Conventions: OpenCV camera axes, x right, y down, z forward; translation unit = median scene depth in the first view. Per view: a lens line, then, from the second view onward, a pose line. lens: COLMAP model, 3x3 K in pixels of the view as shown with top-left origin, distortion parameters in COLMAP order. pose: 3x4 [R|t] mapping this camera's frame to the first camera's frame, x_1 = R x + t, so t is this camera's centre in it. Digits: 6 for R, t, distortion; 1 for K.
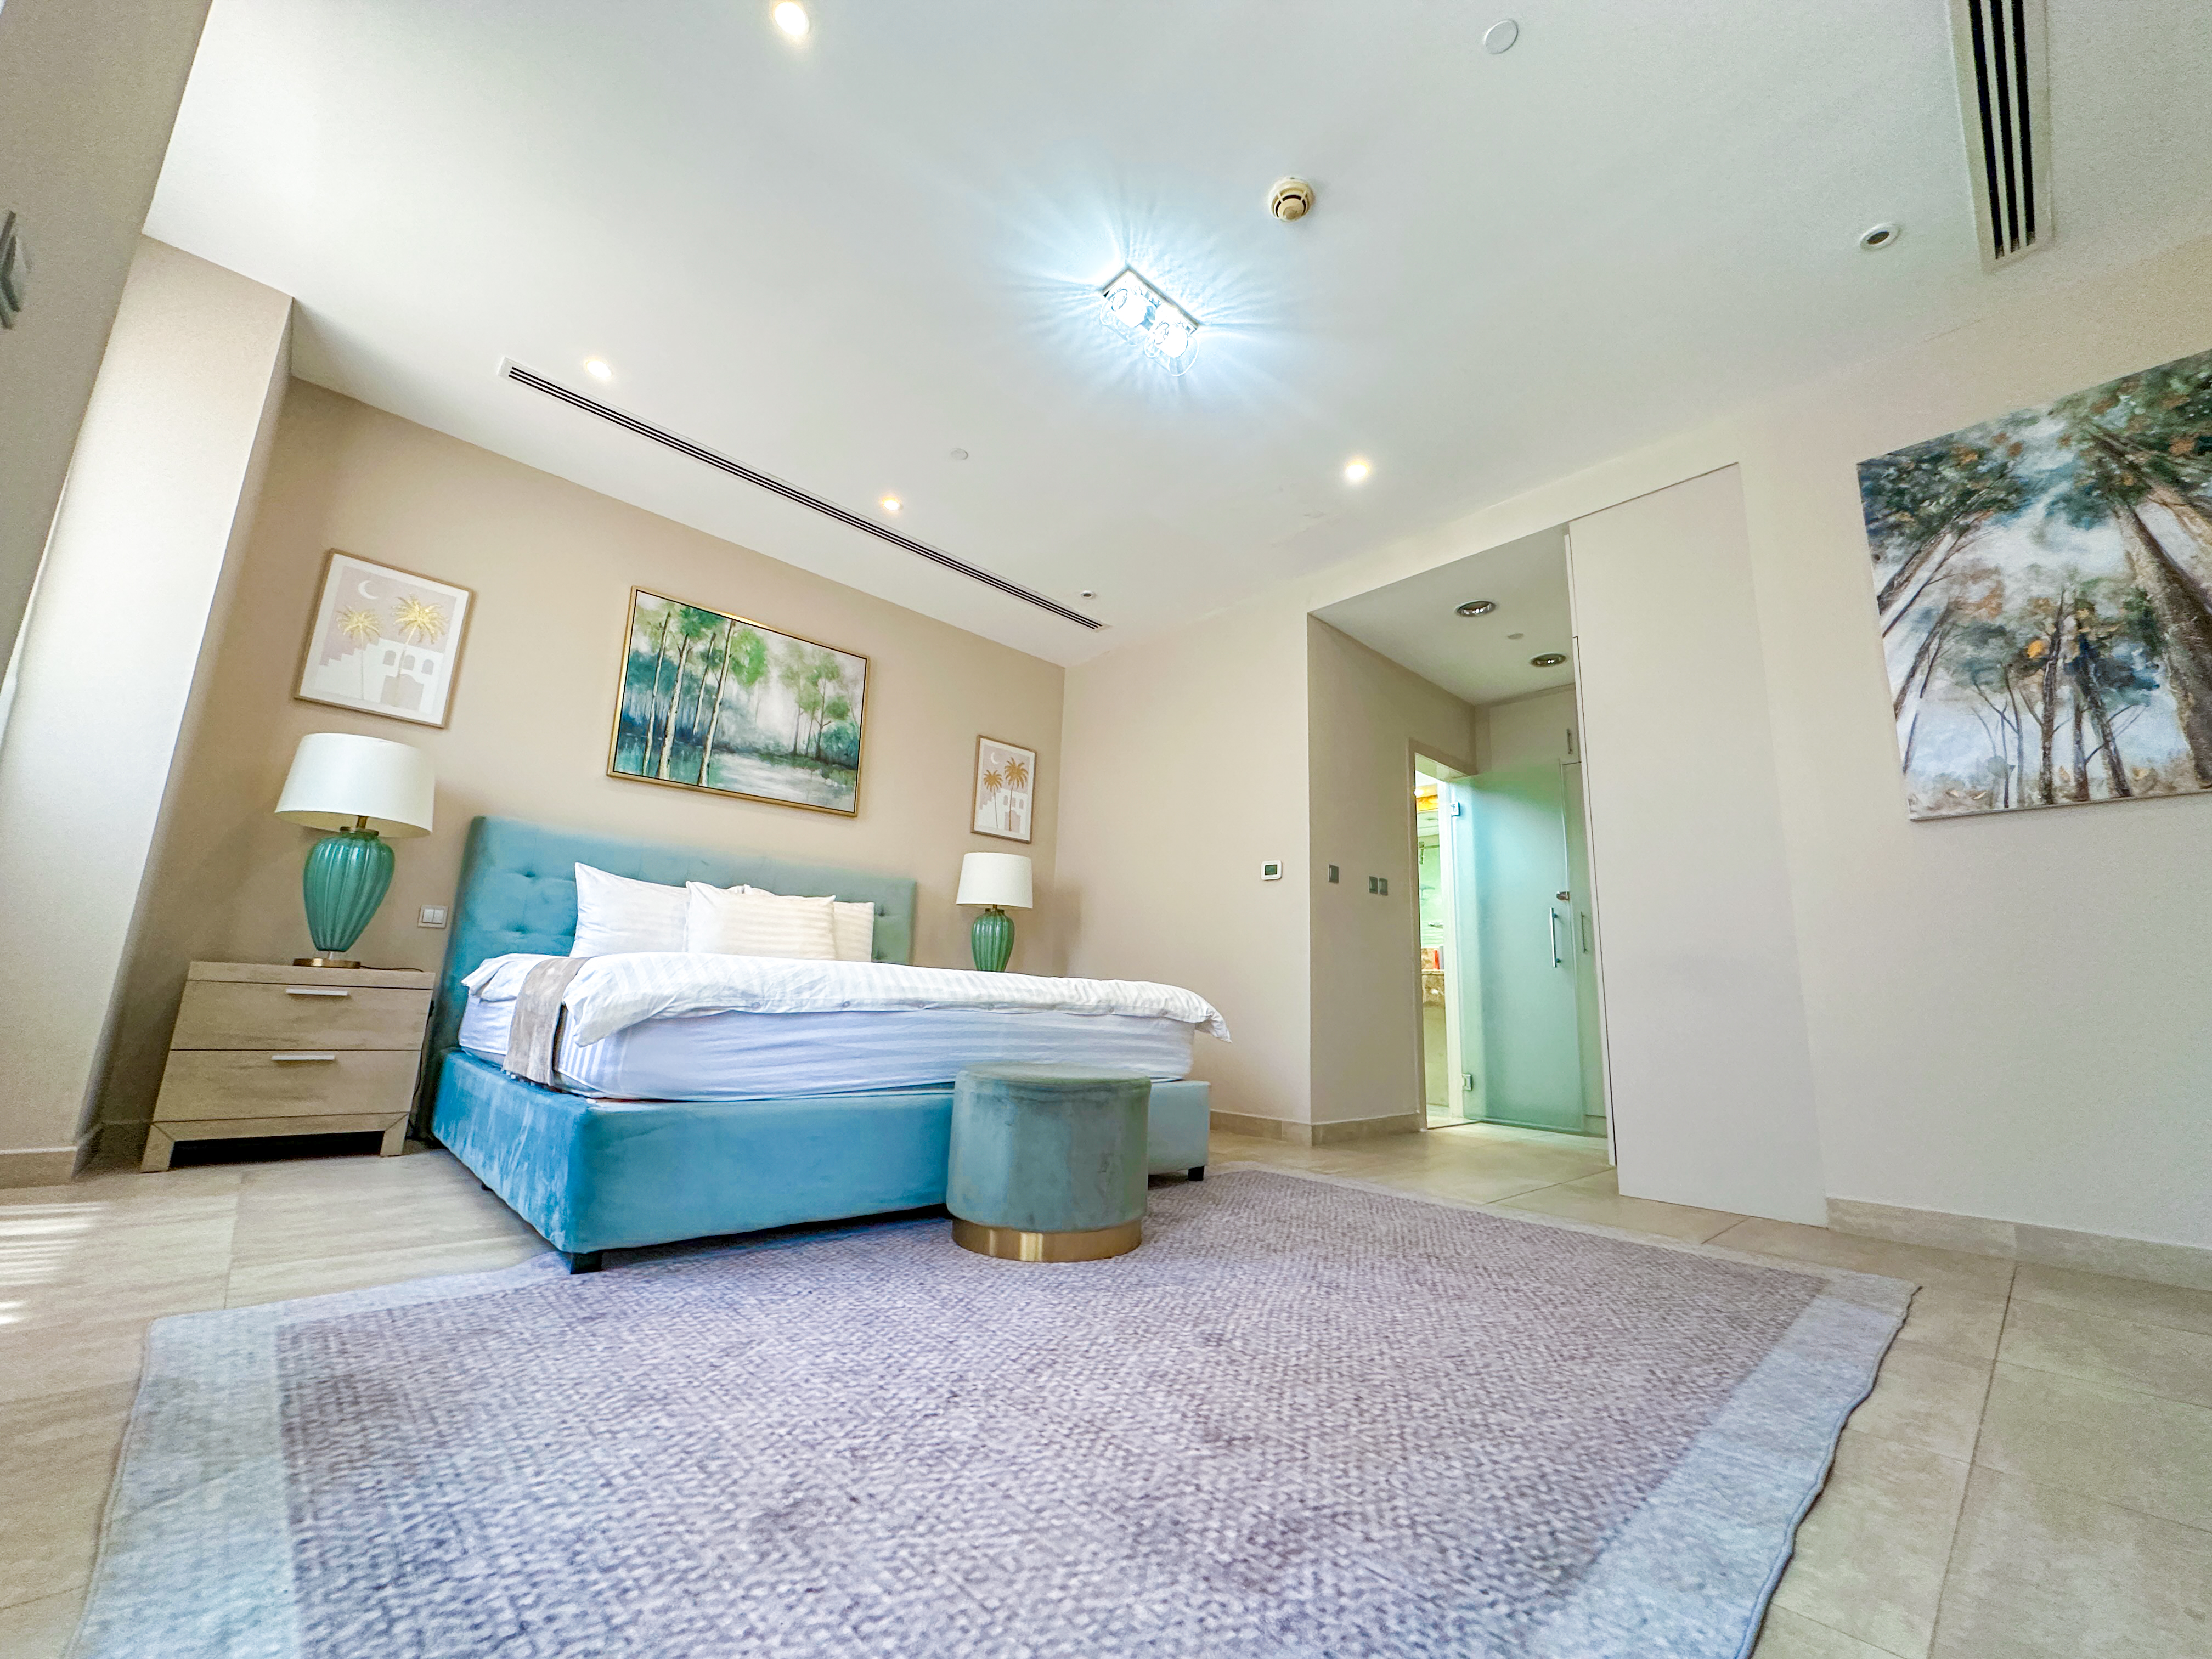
lens RADIAL K [[882.0, 0, 1106.6], [0, 882.0, 827.4], [0, 0, 1]] dist [-0.002704, 0.000891]
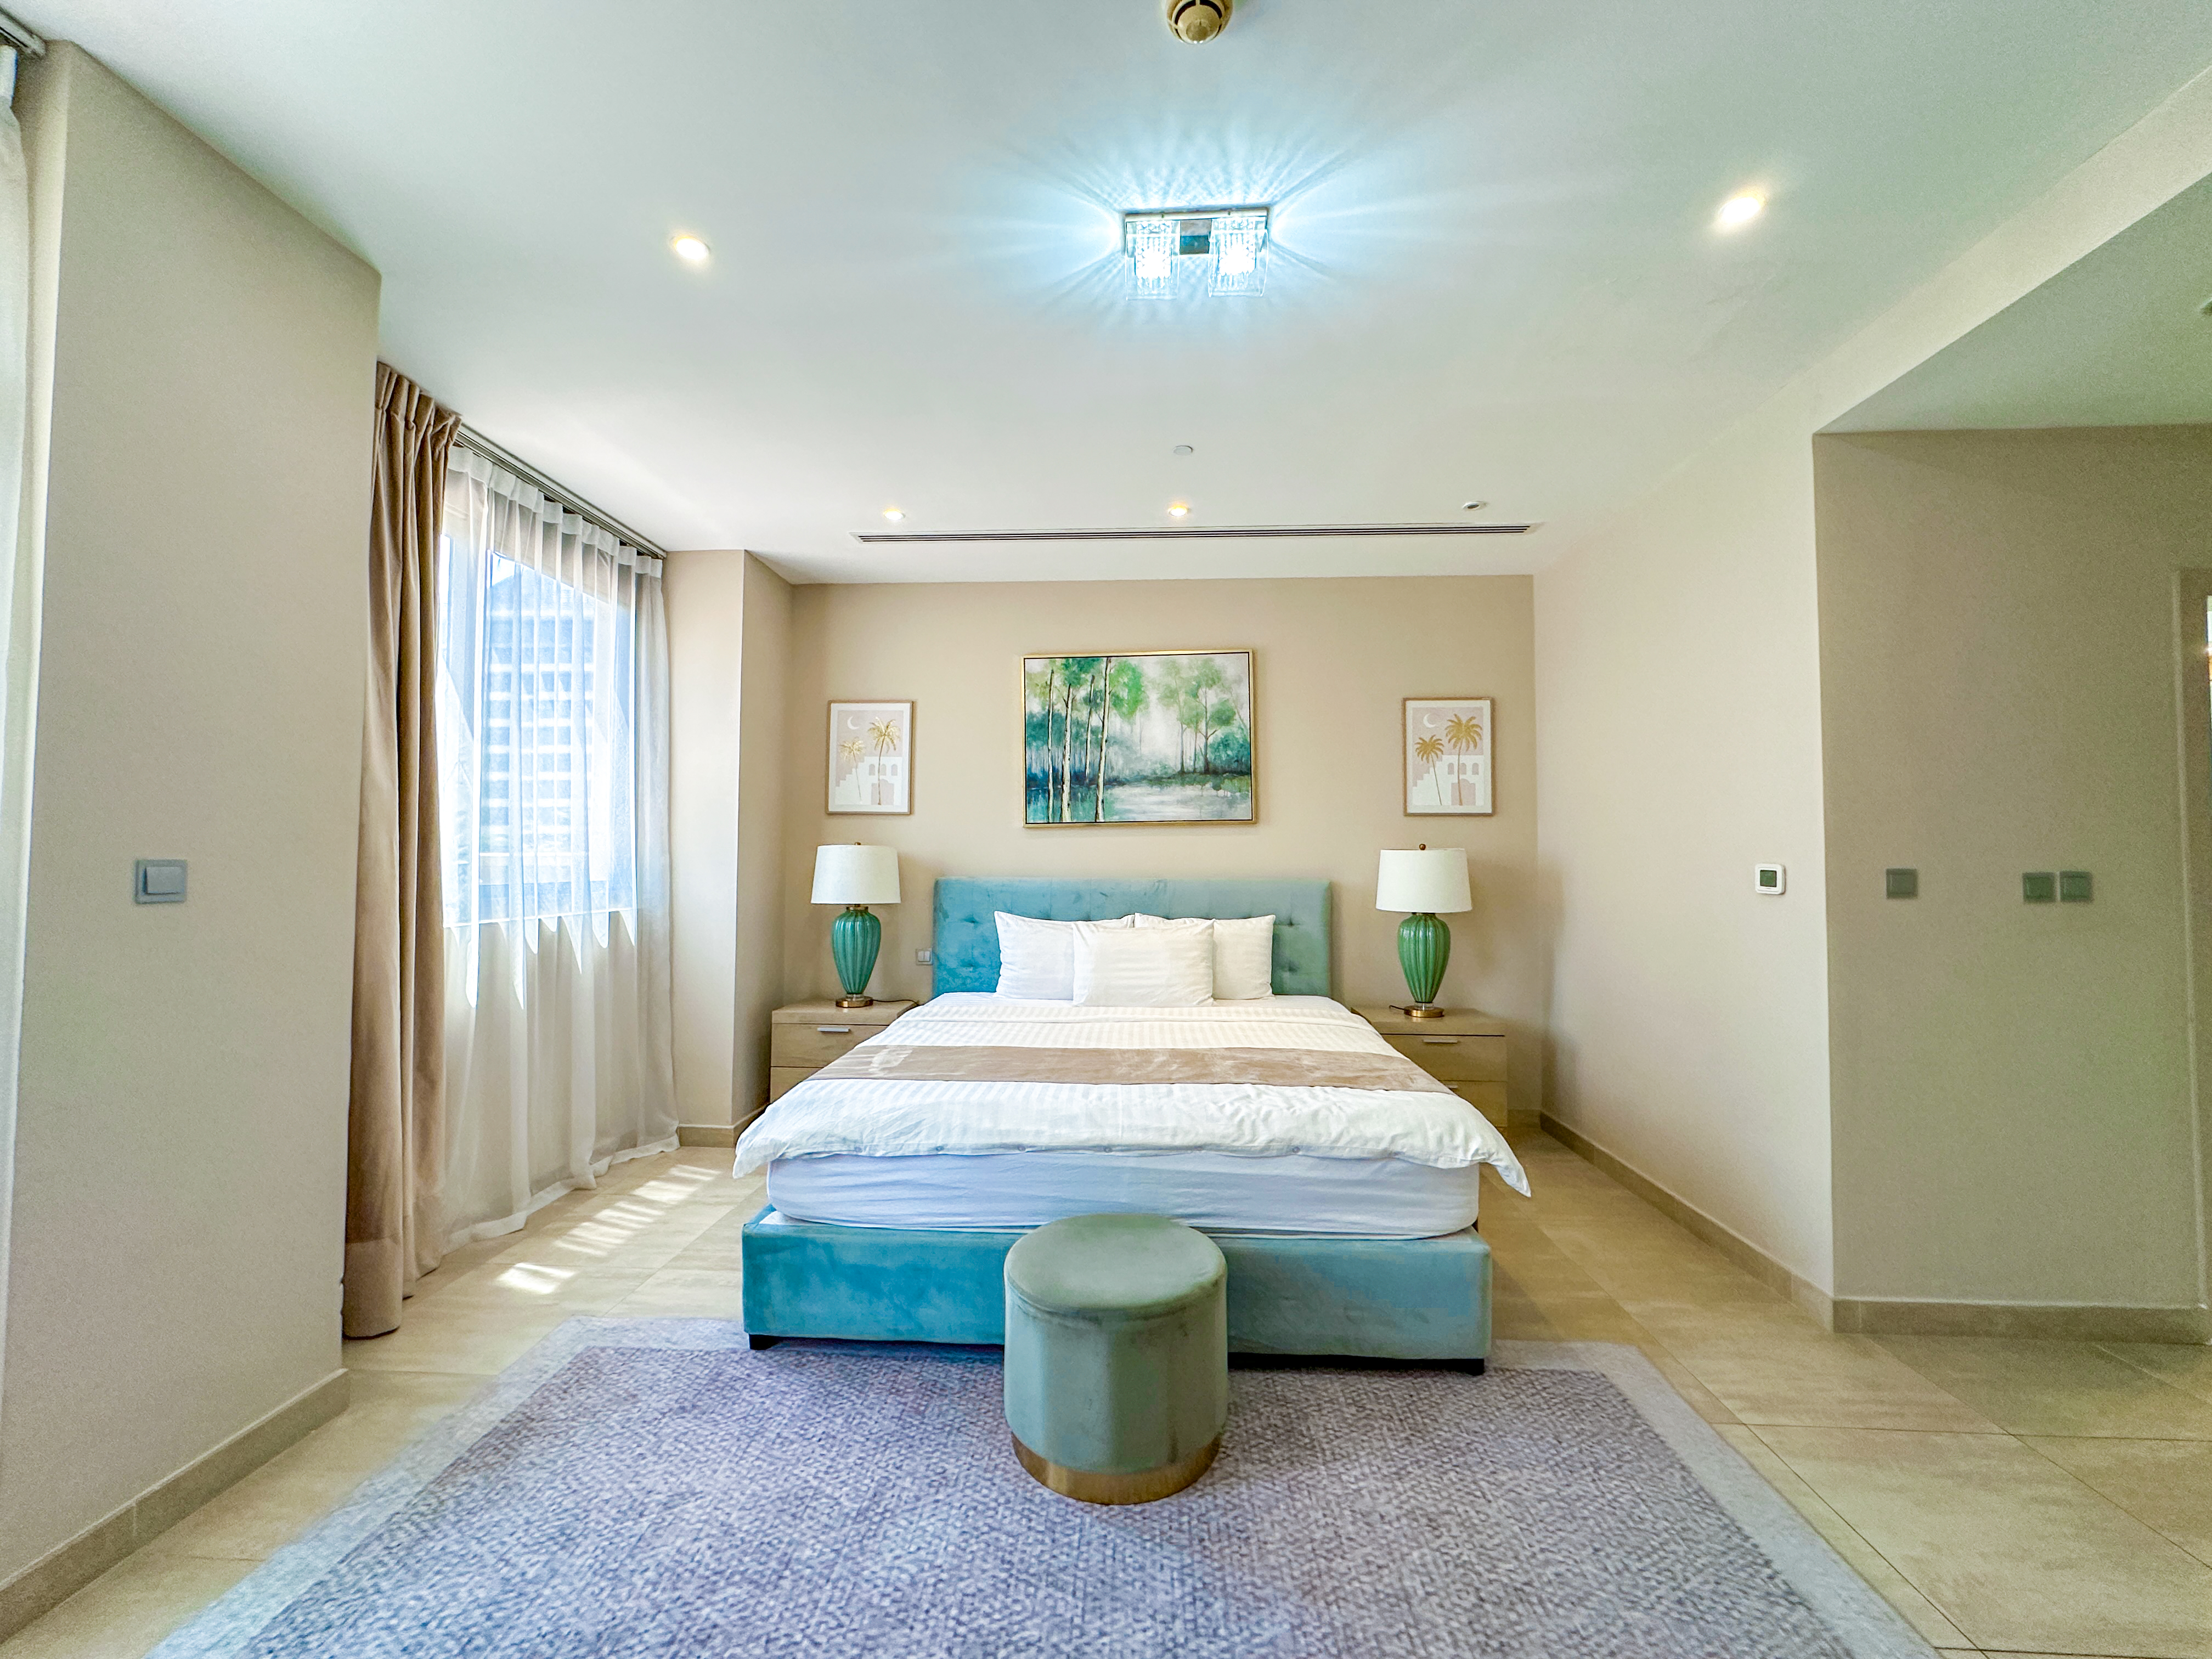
lens RADIAL K [[882.0, 0, 1107.2], [0, 882.0, 826.8], [0, 0, 1]] dist [-0.002704, 0.000891]
pose [[0.687450, -0.061872, -0.723591, 0.510529], [0.166533, 0.983244, 0.074142, -0.181149], [0.706879, -0.171471, 0.686236, 0.384101]]
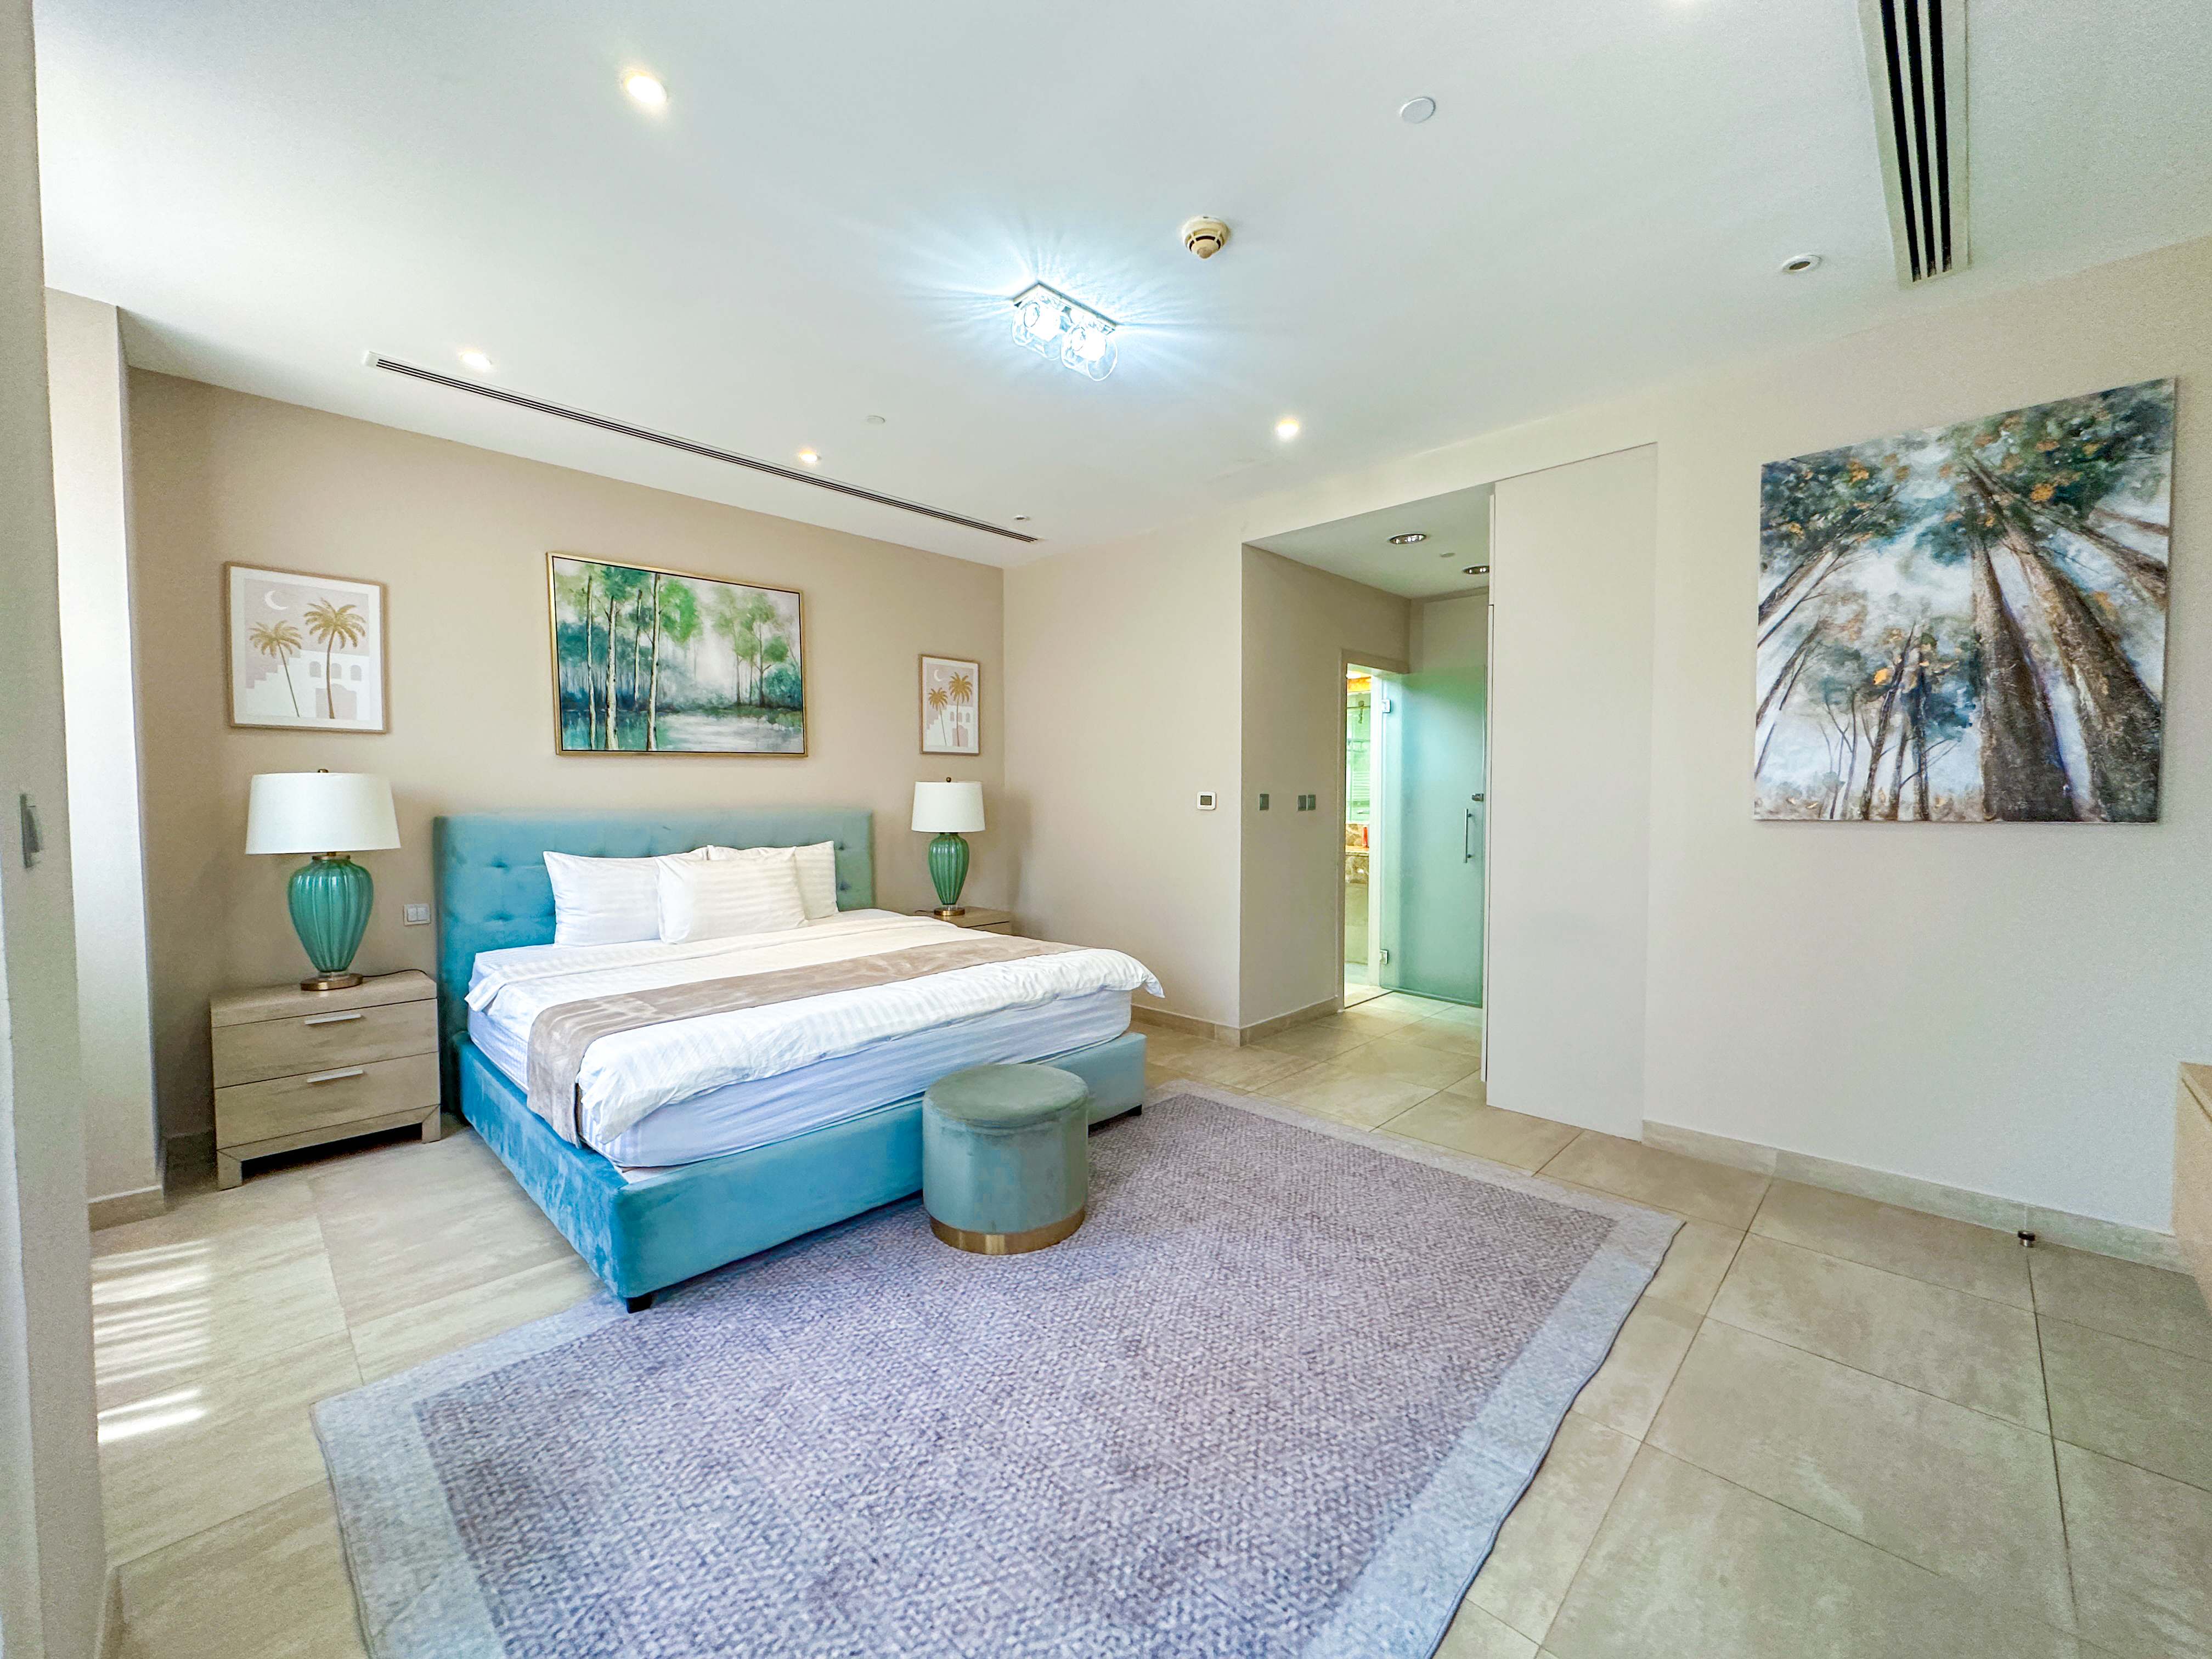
lens RADIAL K [[882.0, 0, 1106.2], [0, 882.0, 826.7], [0, 0, 1]] dist [-0.002704, 0.000891]
pose [[0.998347, -0.040611, 0.040660, 0.033727], [0.029698, 0.970325, 0.239972, -0.288070], [-0.049199, -0.238368, 0.969928, -0.058703]]
